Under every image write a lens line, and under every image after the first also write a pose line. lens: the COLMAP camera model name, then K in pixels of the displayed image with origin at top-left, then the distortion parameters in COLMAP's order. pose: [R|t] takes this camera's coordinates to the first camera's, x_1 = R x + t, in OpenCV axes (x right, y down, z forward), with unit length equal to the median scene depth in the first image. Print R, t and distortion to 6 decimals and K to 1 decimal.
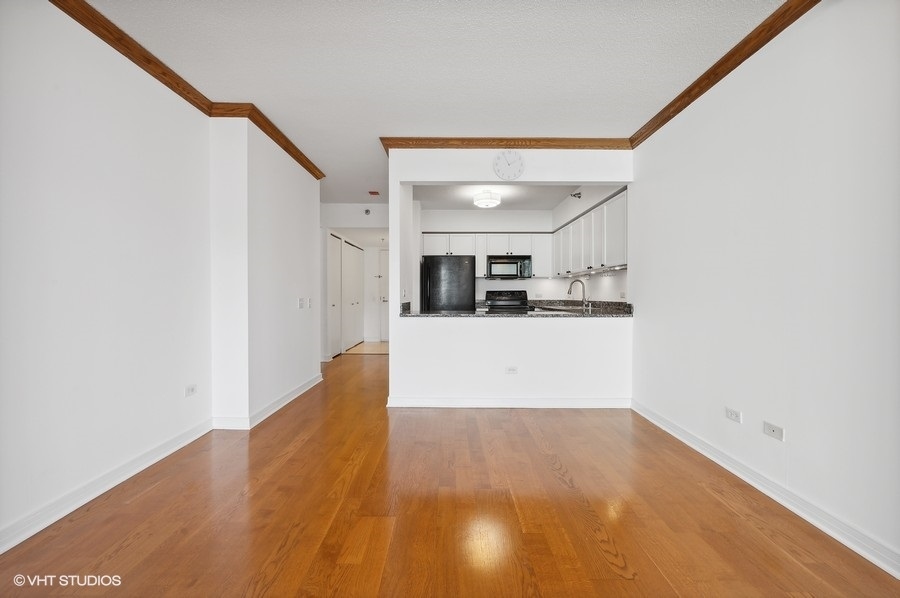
lens RADIAL K [[359.5, 0, 443.8], [0, 359.5, 300.2], [0, 0, 1]] dist [0.000030, -0.000753]
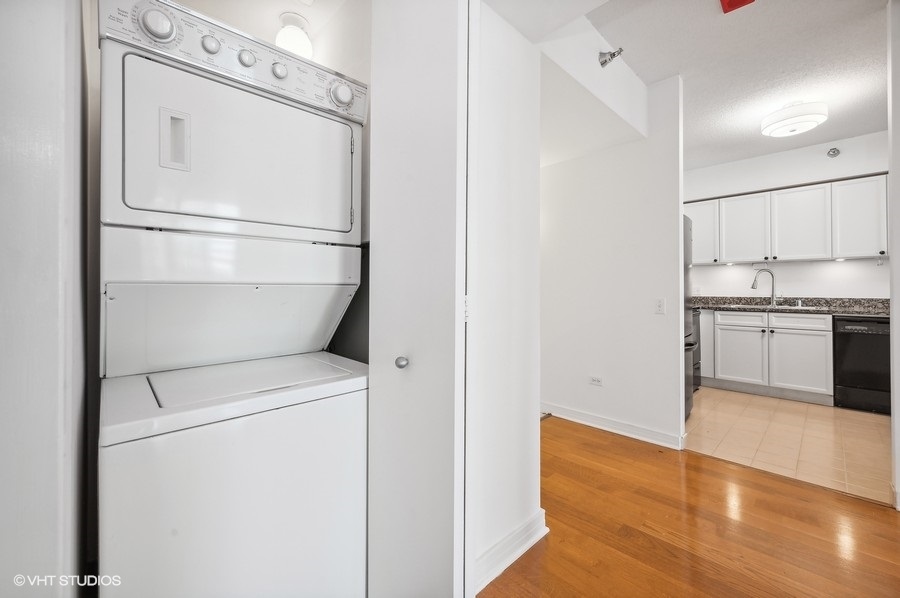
lens RADIAL K [[359.5, 0, 449.9], [0, 359.5, 292.9], [0, 0, 1]] dist [0.000030, -0.000753]
pose [[0.709251, -0.007480, 0.704916, -0.537993], [0.009615, 0.999953, 0.000937, -0.013141], [-0.704890, 0.006113, 0.709290, 0.809860]]
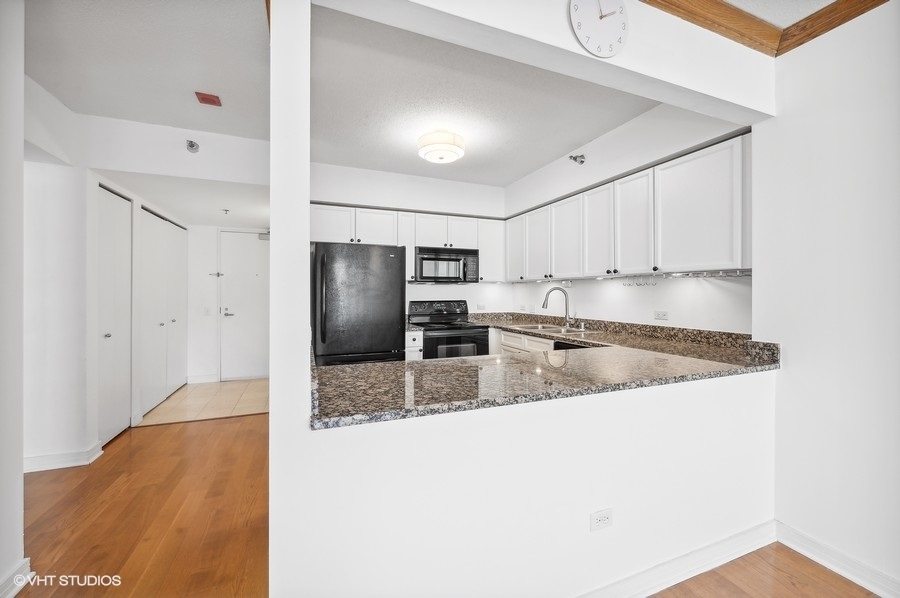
lens RADIAL K [[359.5, 0, 447.4], [0, 359.5, 293.9], [0, 0, 1]] dist [0.000030, -0.000753]
pose [[0.922754, -0.000990, 0.385387, -0.075231], [0.004495, 0.999956, -0.008194, -0.034699], [-0.385362, 0.009293, 0.922719, 0.389378]]
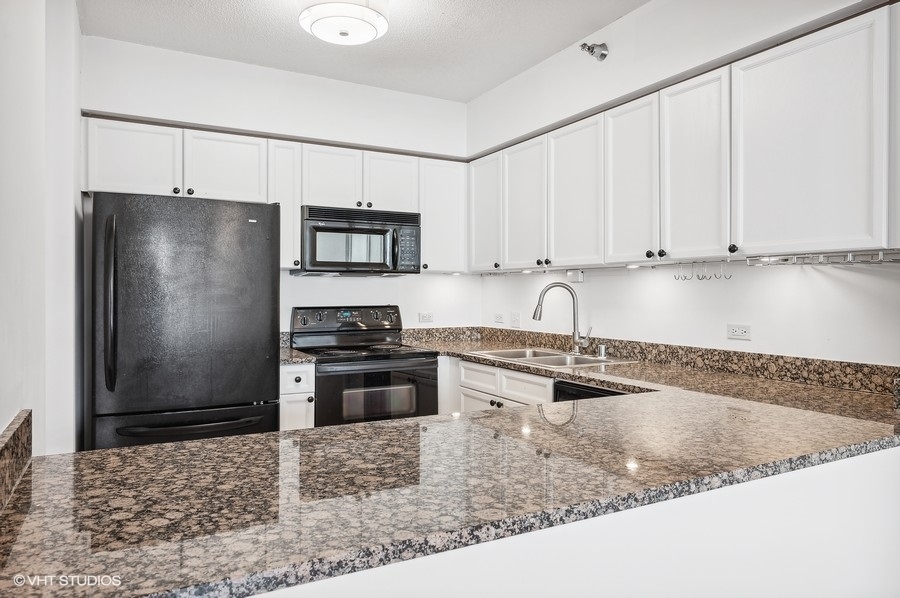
lens RADIAL K [[597.4, 0, 447.5], [0, 597.4, 296.6], [0, 0, 1]] dist [-0.010009, -0.001901]
pose [[0.871438, -0.002702, 0.490499, -0.039489], [0.004829, 0.999984, -0.003072, -0.035188], [-0.490483, 0.005046, 0.871436, 0.436754]]
